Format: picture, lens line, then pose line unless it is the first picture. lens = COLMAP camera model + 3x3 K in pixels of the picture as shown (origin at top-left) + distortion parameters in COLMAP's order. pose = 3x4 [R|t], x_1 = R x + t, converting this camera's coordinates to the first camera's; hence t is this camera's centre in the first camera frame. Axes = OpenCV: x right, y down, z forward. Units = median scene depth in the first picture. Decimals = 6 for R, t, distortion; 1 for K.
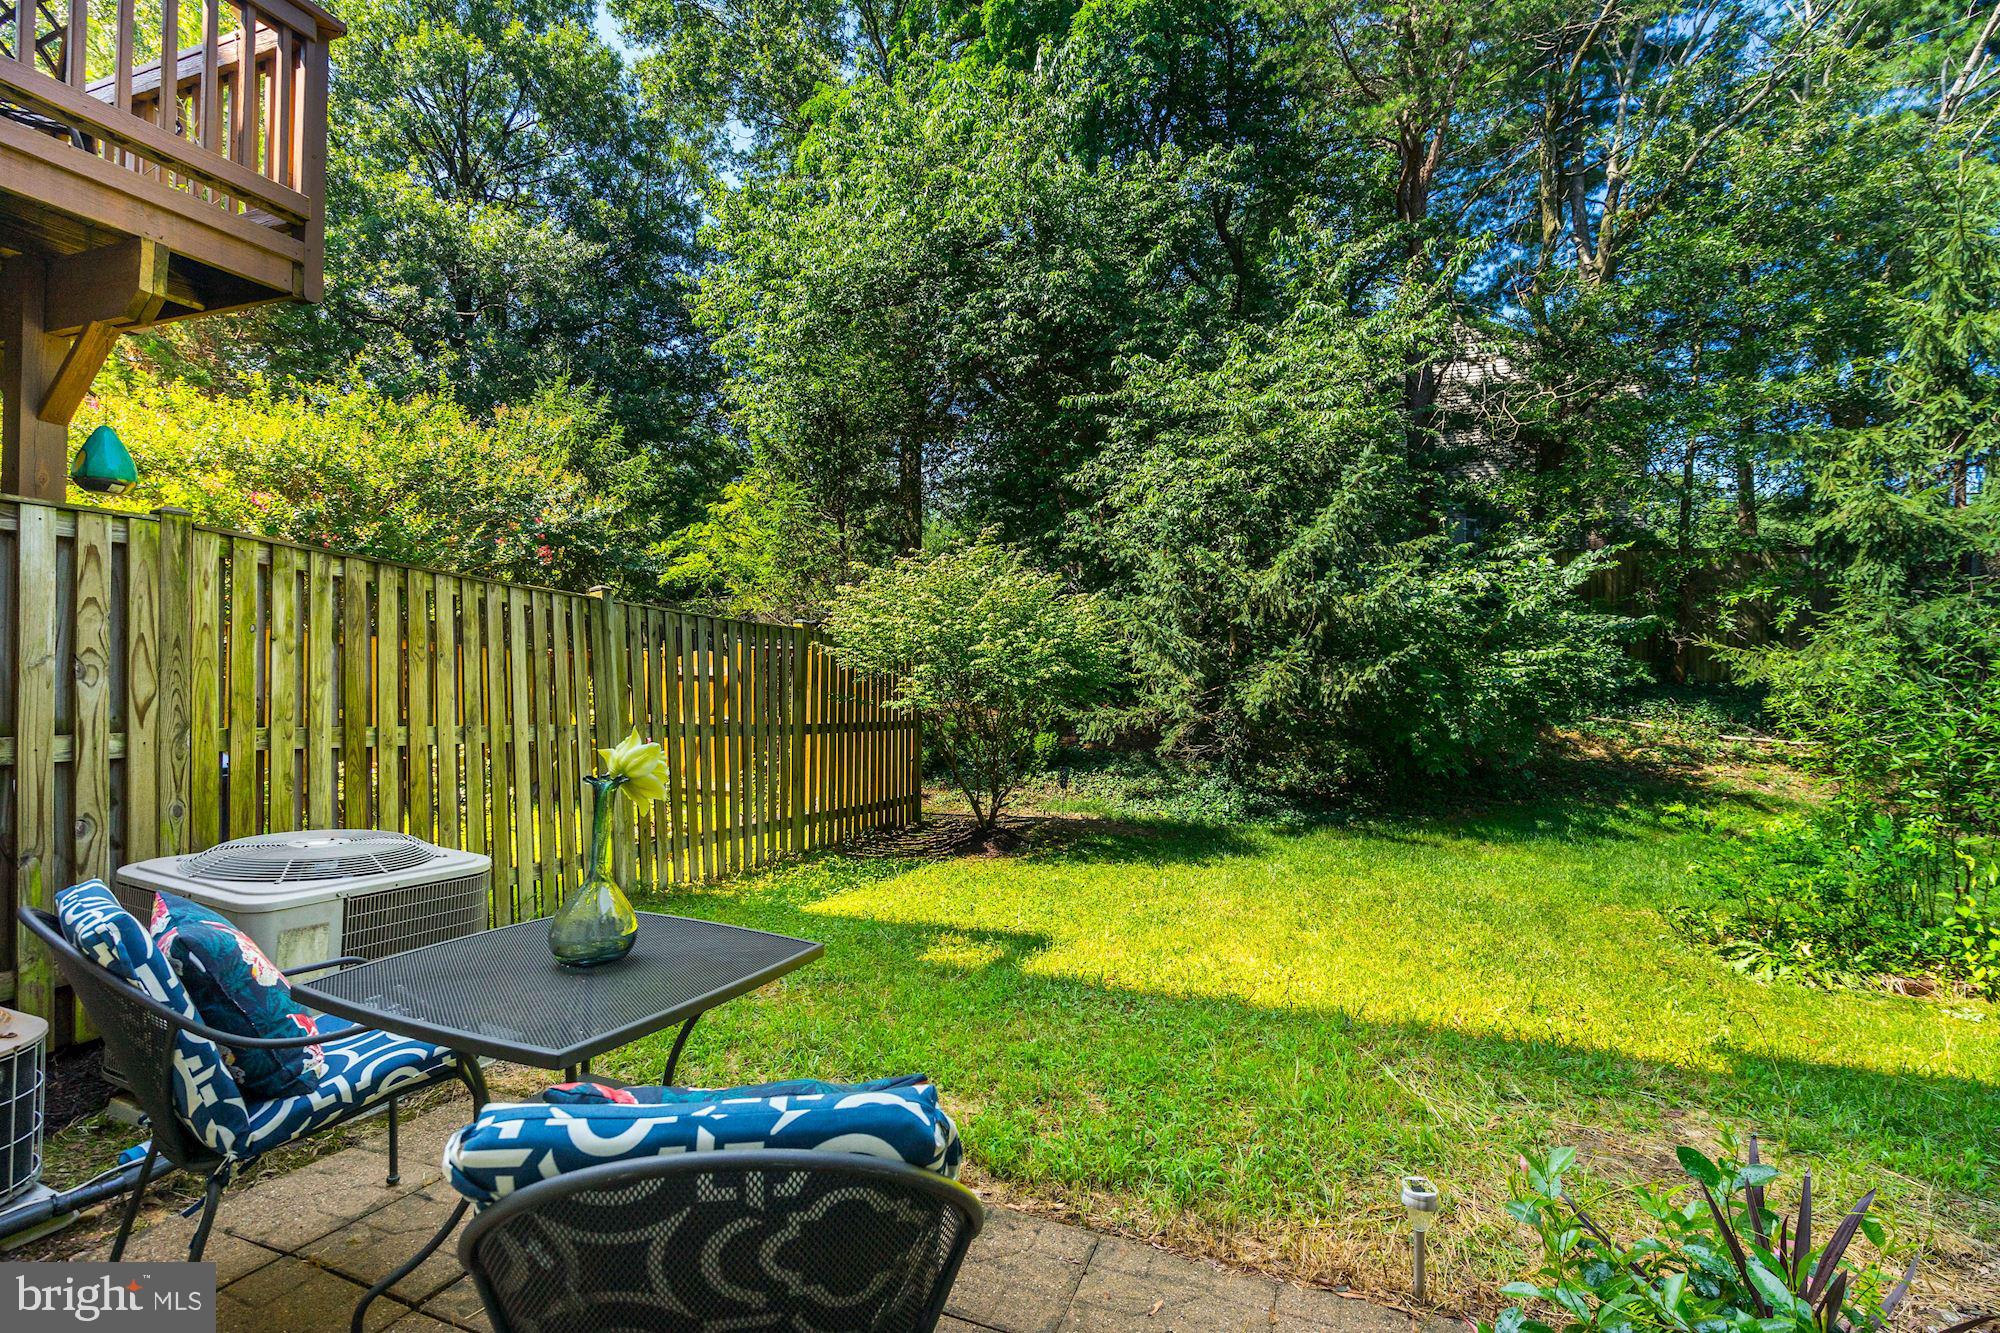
lens RADIAL K [[888.6, 0, 1000.0], [0, 888.6, 666.5], [0, 0, 1]] dist [0.002440, 0.000232]
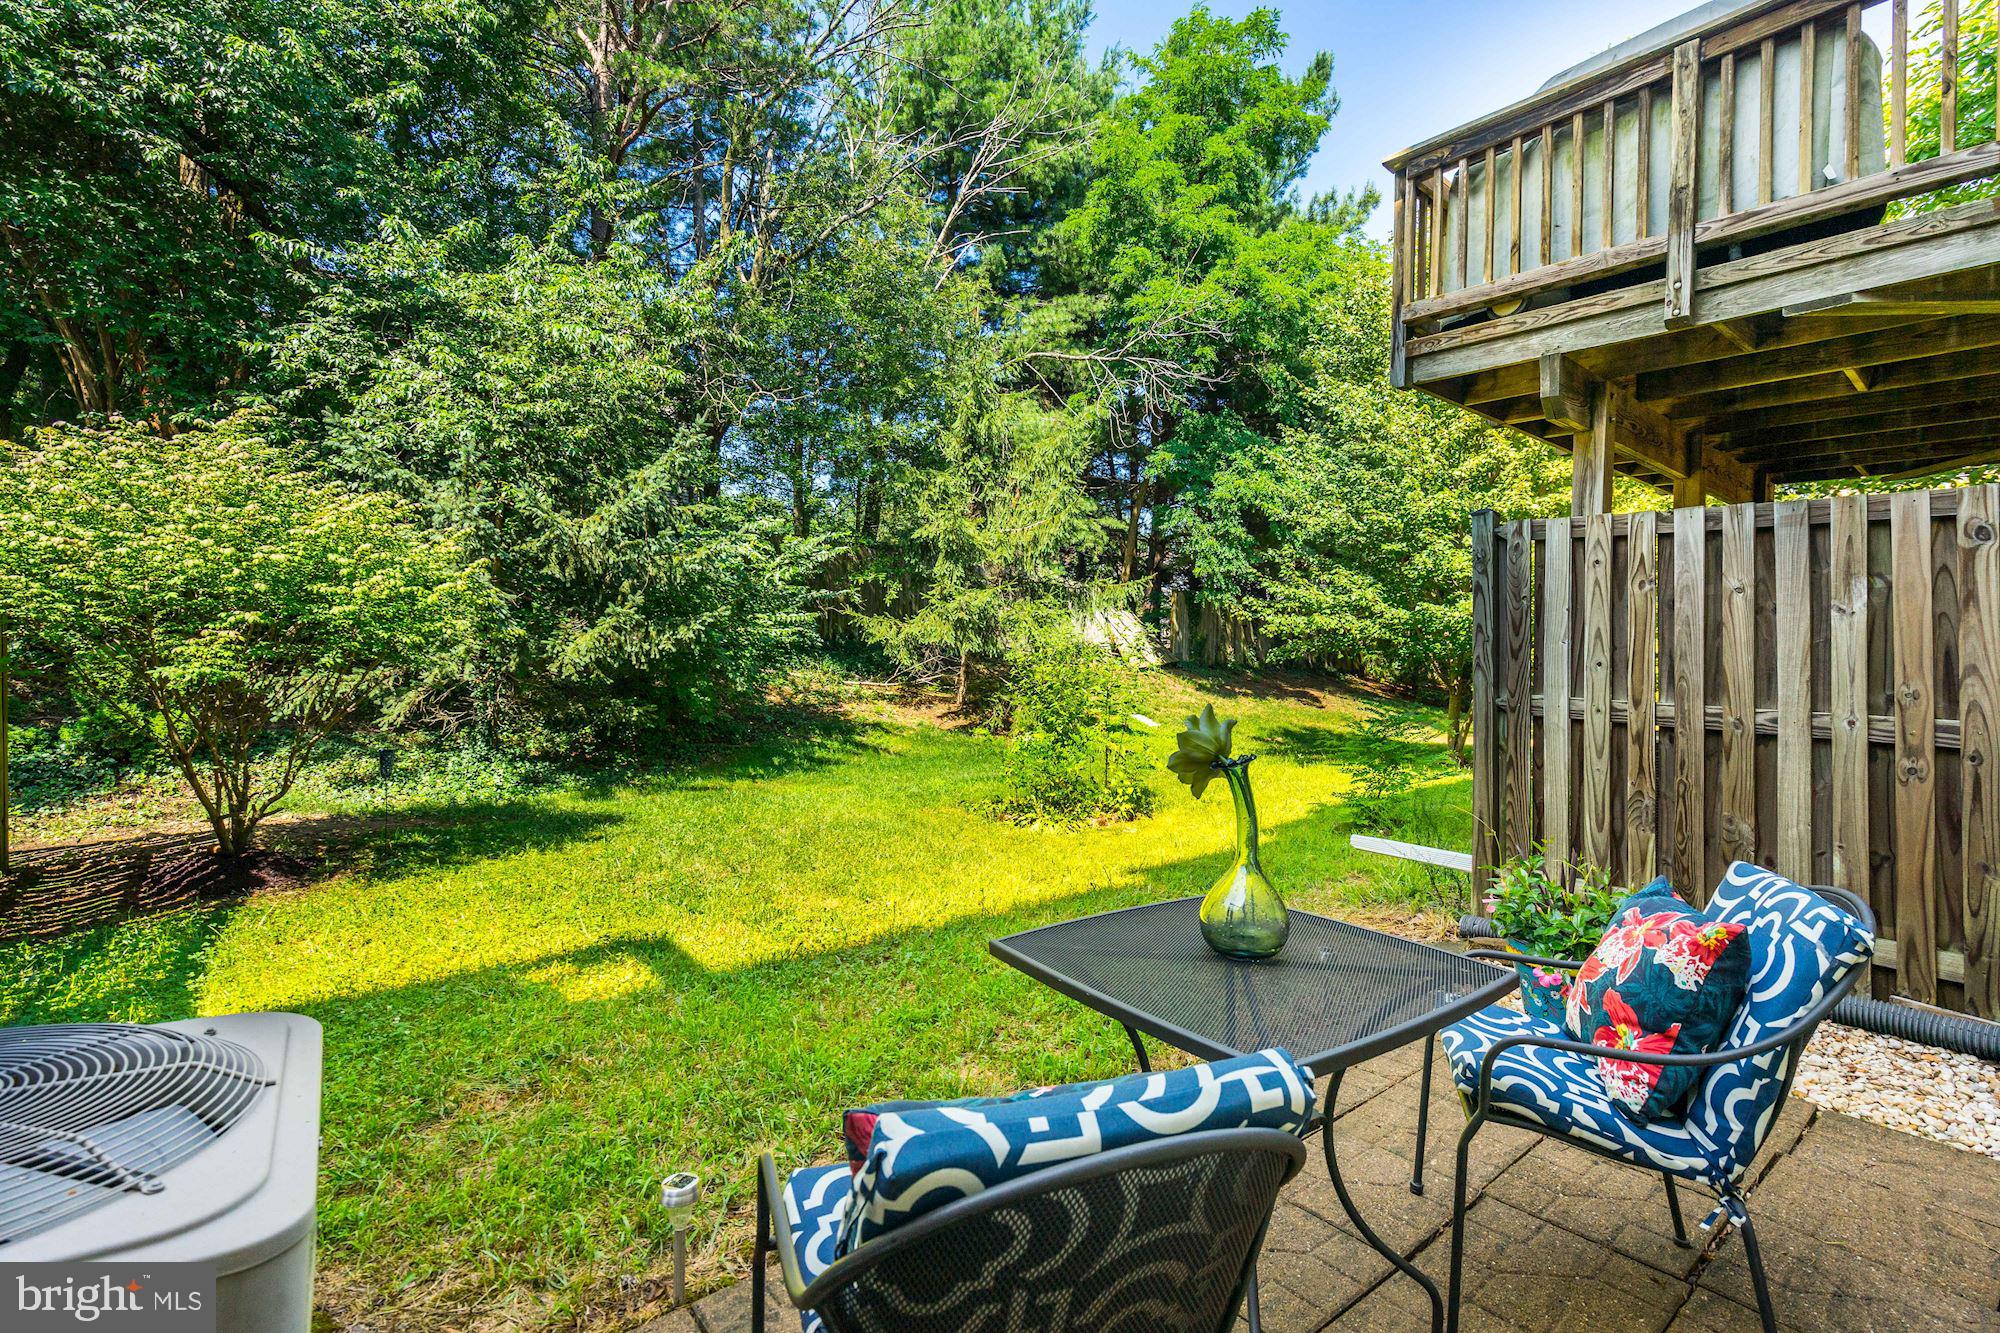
lens RADIAL K [[900.7, 0, 977.5], [0, 900.7, 676.5], [0, 0, 1]] dist [-0.000364, -0.000234]
pose [[0.521064, -0.027938, 0.853060, -0.264134], [-0.027394, 0.998402, 0.049431, -0.002133], [-0.853078, -0.049125, 0.519466, 0.139106]]
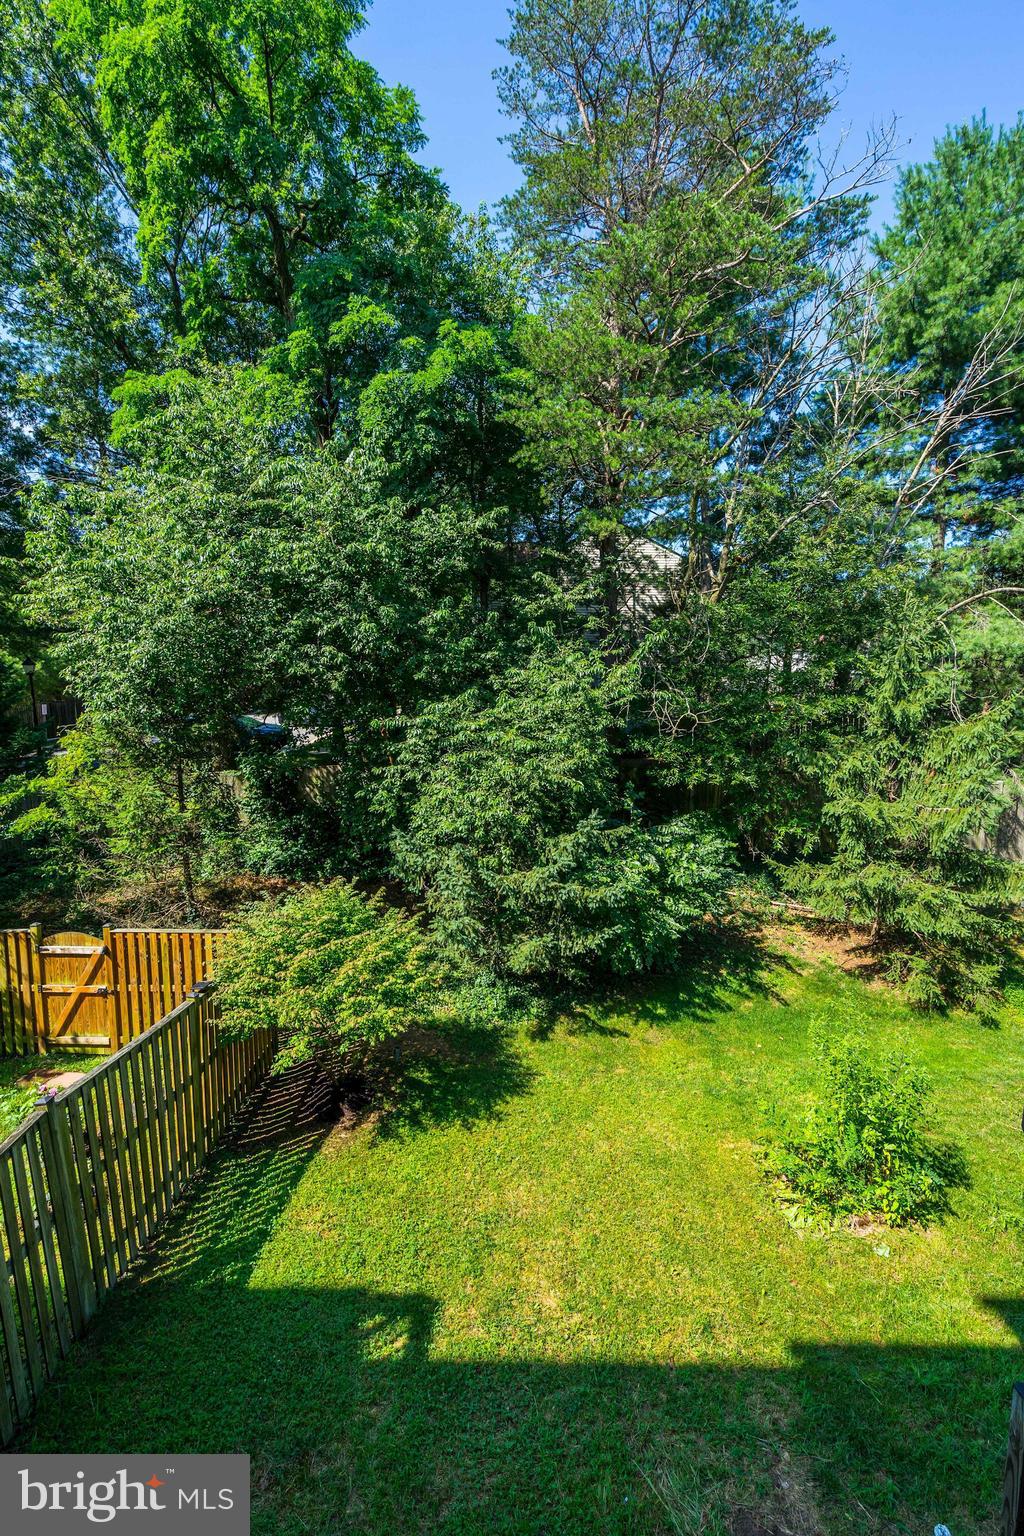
lens RADIAL K [[697.5, 0, 506.4], [0, 697.5, 765.0], [0, 0, 1]] dist [-0.046836, 0.024360]
pose [[0.942611, -0.044963, 0.330853, -0.088061], [-0.003274, 0.989599, 0.143814, -0.400117], [-0.333878, -0.136643, 0.932660, -0.014783]]
